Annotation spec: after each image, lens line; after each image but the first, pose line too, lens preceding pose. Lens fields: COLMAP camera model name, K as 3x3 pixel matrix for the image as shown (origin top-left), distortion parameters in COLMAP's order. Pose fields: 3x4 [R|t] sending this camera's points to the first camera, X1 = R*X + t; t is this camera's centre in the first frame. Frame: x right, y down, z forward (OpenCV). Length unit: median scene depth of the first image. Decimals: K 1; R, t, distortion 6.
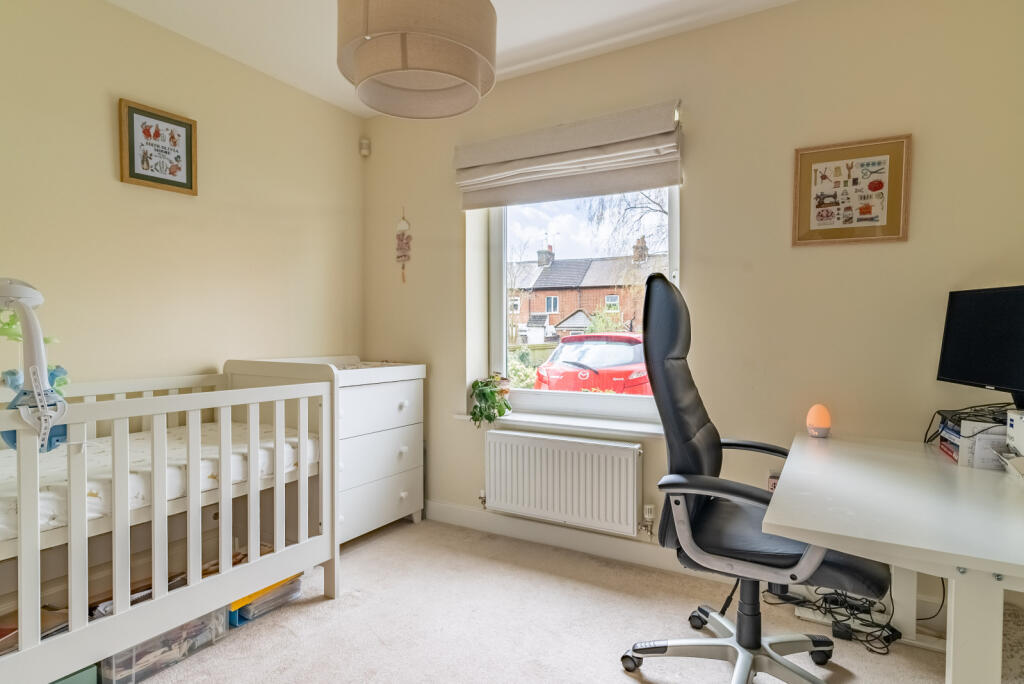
lens RADIAL K [[535.3, 0, 512.0], [0, 535.3, 342.0], [0, 0, 1]] dist [0.001825, 0.000380]
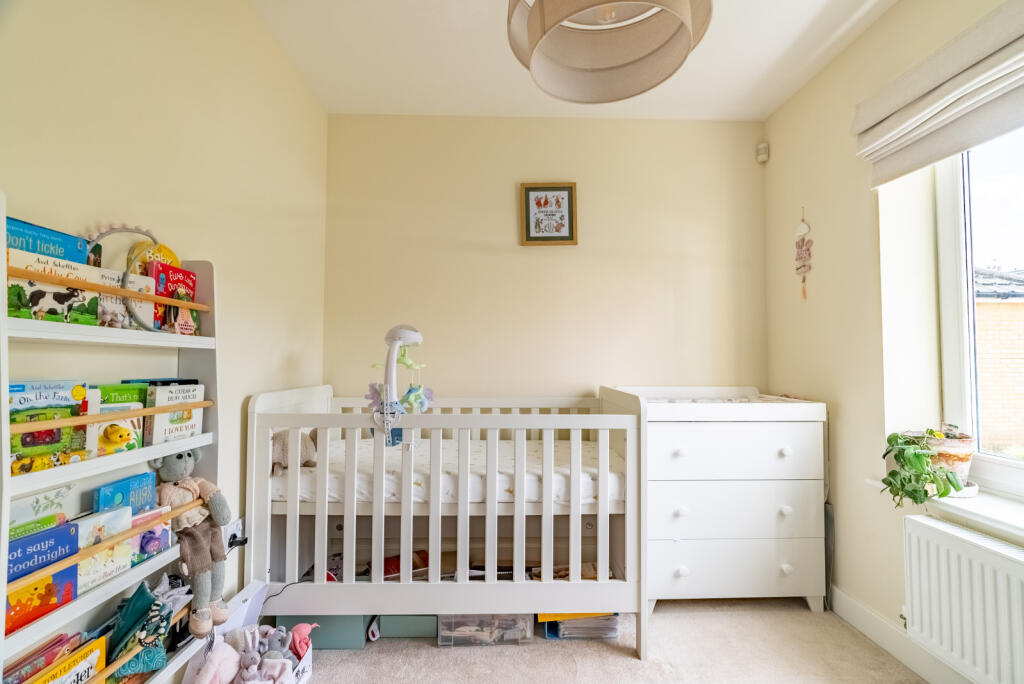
lens RADIAL K [[476.5, 0, 512.0], [0, 476.5, 342.0], [0, 0, 1]] dist [-0.005721, 0.000679]
pose [[0.544019, -0.031621, -0.838477, 0.218165], [-0.014798, 0.998773, -0.047267, -0.008731], [0.838943, 0.038121, 0.542883, 0.343520]]
